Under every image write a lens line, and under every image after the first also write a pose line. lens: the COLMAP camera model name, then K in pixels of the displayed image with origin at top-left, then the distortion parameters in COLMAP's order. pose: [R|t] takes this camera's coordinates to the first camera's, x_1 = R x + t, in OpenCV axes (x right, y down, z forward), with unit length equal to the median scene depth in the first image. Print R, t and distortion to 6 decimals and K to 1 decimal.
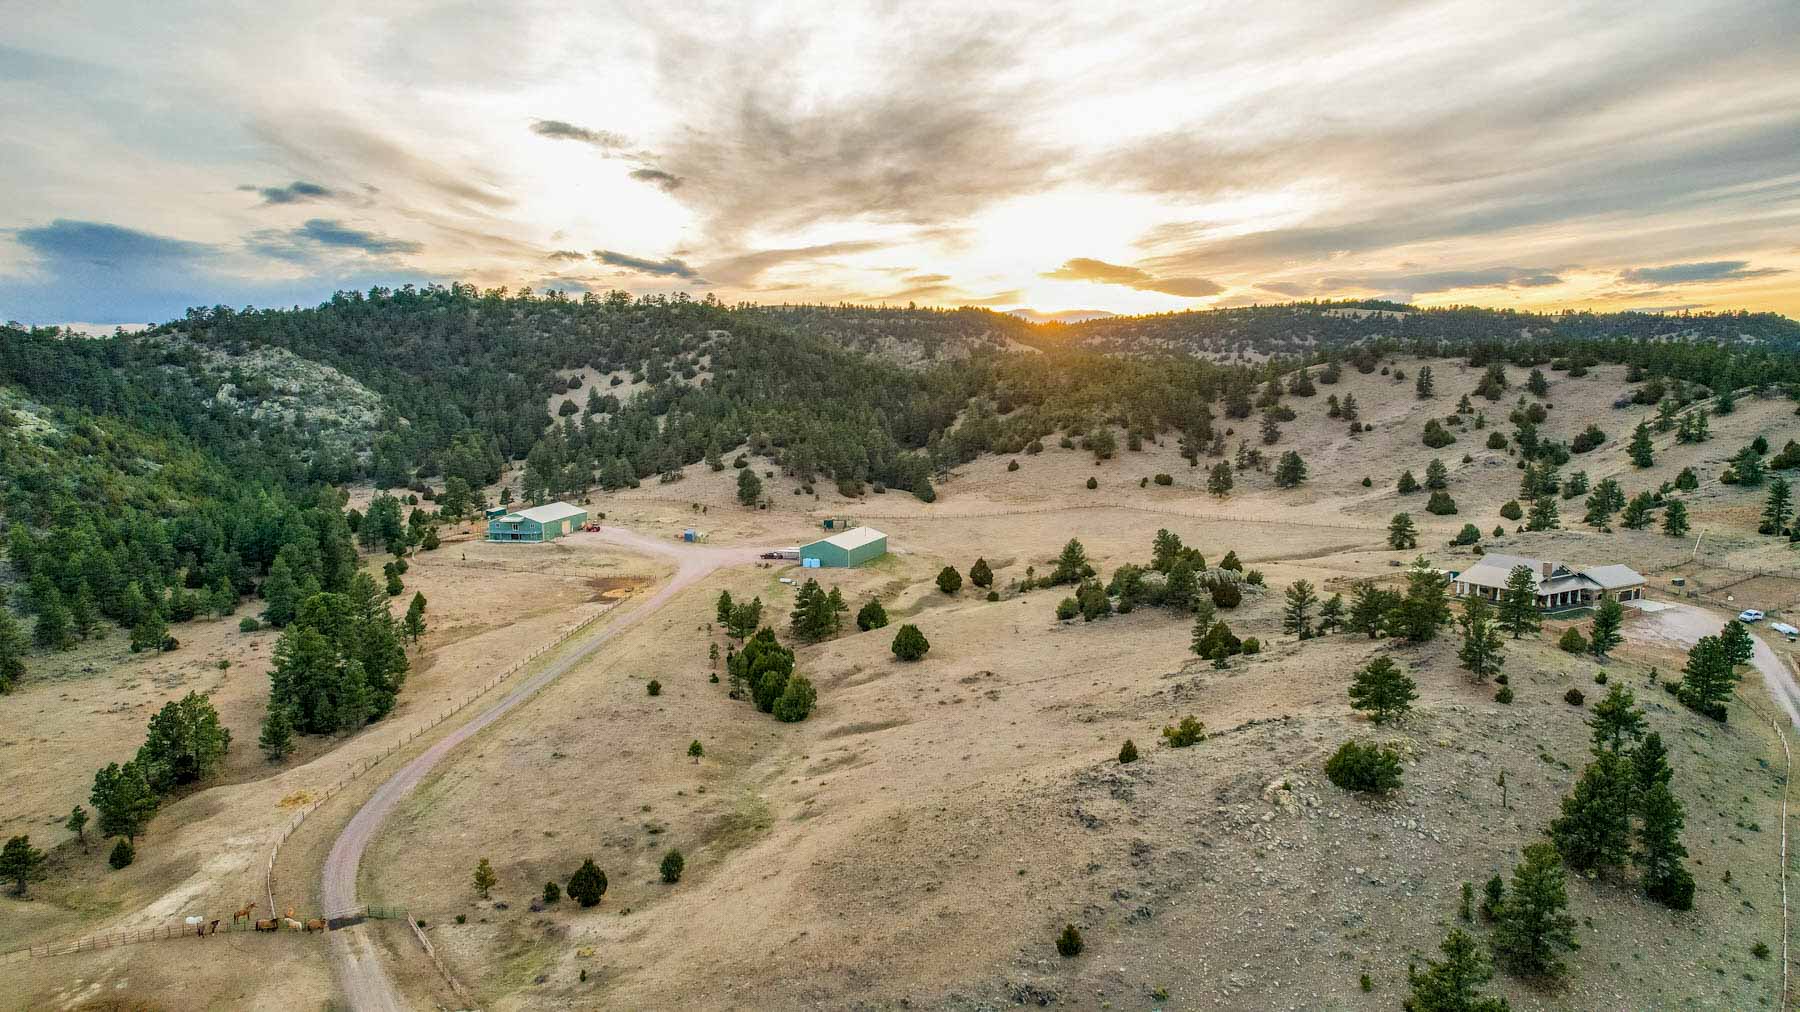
lens RADIAL K [[1131.7, 0, 900.0], [0, 1131.7, 506.0], [0, 0, 1]] dist [-0.067266, 0.051030]
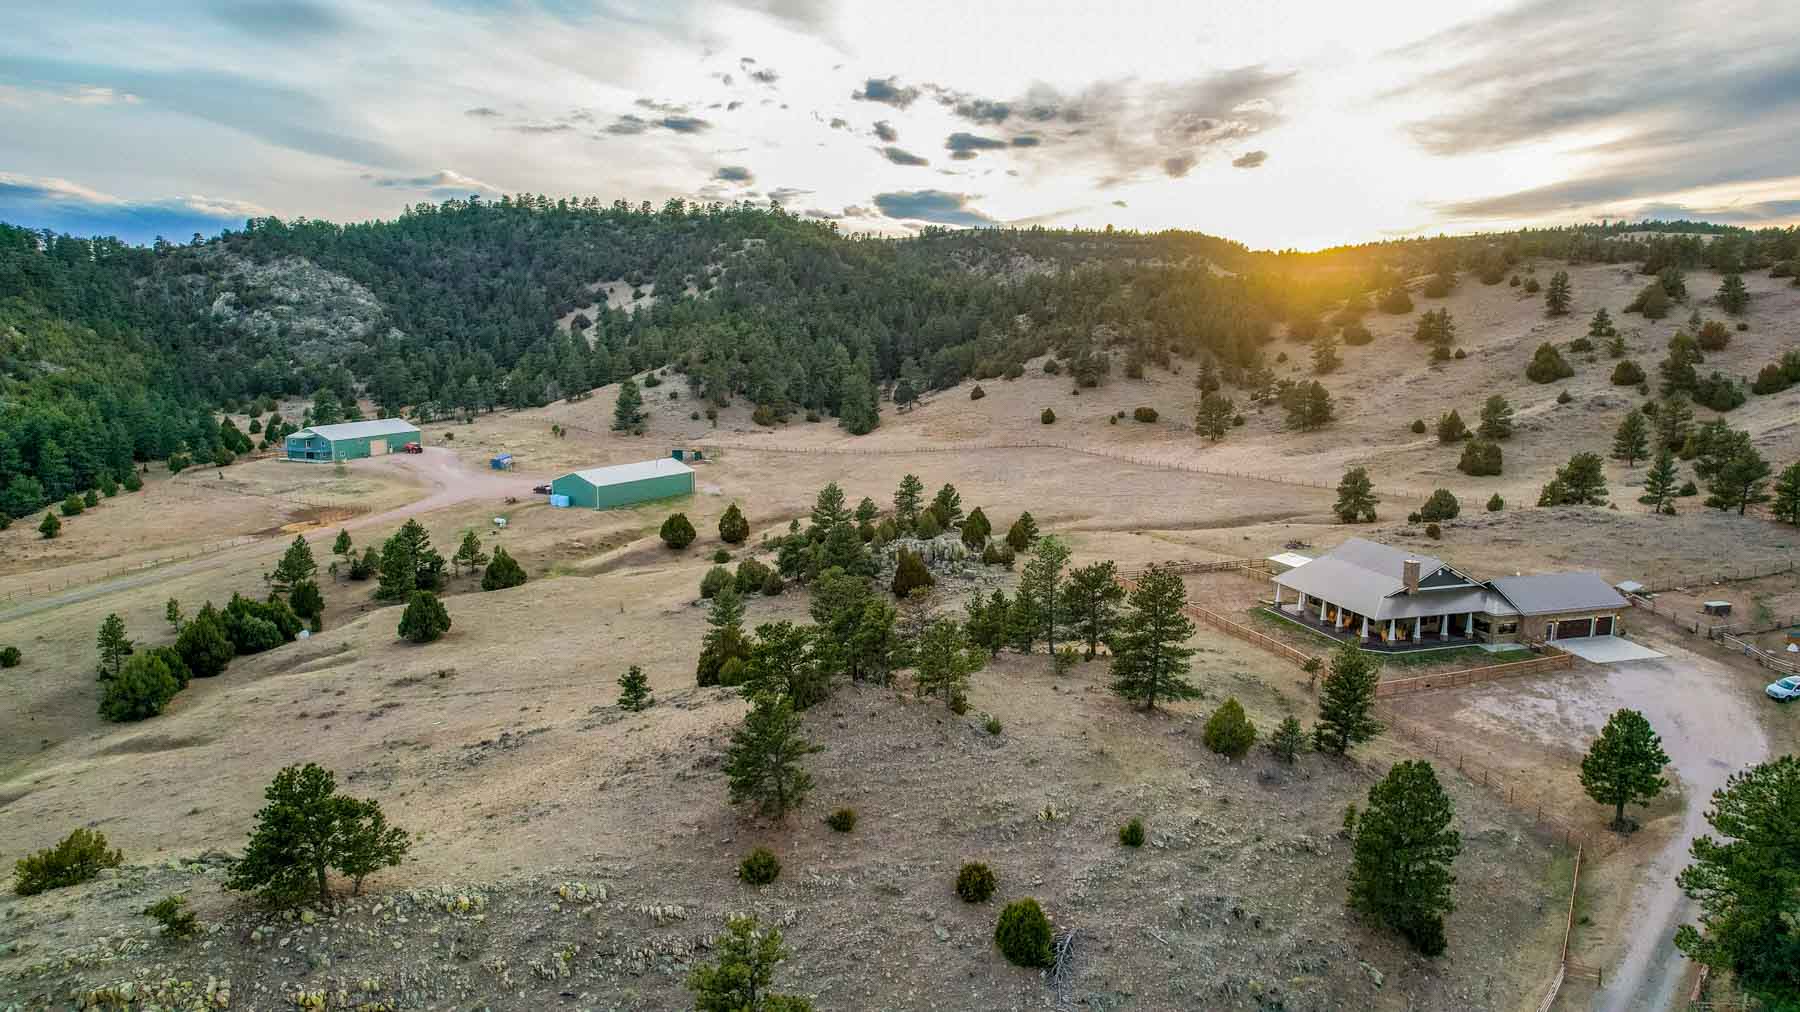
lens RADIAL K [[1131.7, 0, 900.0], [0, 1131.7, 506.0], [0, 0, 1]] dist [-0.067266, 0.051030]
pose [[0.970574, 0.049074, -0.235751, 0.219915], [-0.035955, 0.997573, 0.059629, -0.001169], [0.238105, -0.049398, 0.969982, 0.182298]]
